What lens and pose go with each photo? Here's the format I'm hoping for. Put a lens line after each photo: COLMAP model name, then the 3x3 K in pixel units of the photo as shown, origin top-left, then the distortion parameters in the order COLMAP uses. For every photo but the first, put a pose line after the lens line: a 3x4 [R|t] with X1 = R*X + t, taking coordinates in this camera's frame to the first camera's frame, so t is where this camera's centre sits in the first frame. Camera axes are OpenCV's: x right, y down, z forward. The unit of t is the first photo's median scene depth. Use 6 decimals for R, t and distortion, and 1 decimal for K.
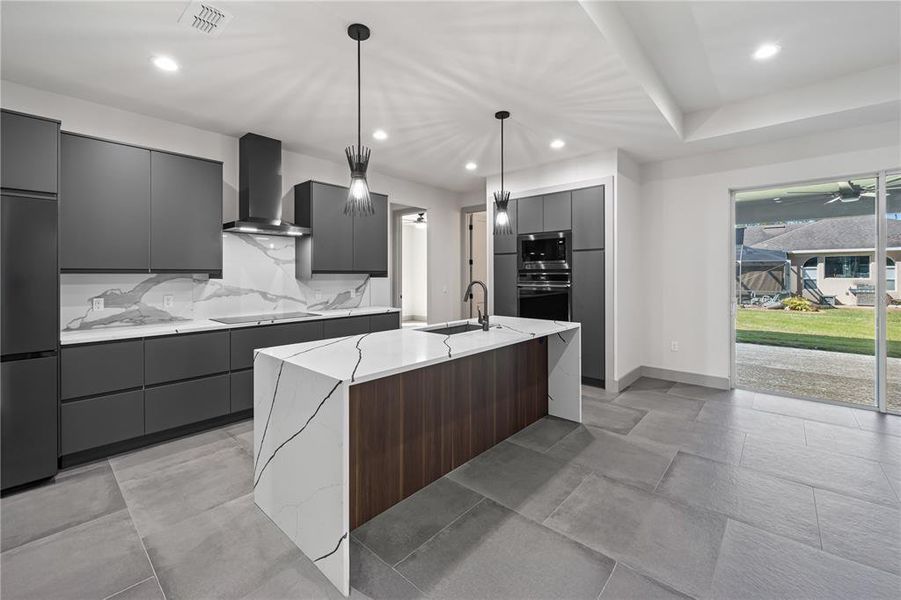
lens RADIAL K [[367.9, 0, 455.2], [0, 367.9, 273.9], [0, 0, 1]] dist [-0.001644, -0.000495]
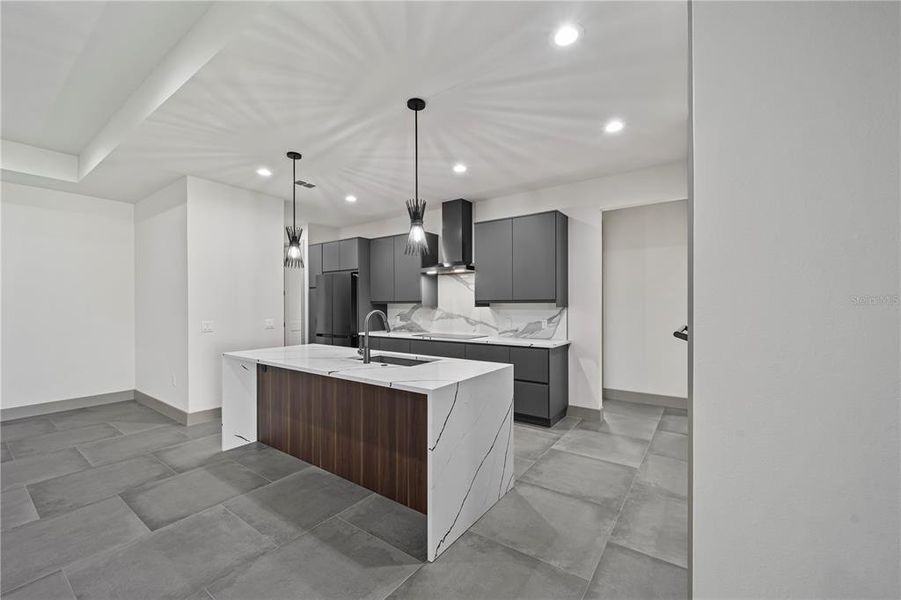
lens RADIAL K [[367.9, 0, 446.9], [0, 367.9, 304.5], [0, 0, 1]] dist [-0.001644, -0.000495]
pose [[0.094122, 0.003363, -0.995555, 0.960091], [0.005867, 0.999975, 0.003933, -0.001718], [0.995543, -0.006211, 0.094100, 1.021351]]
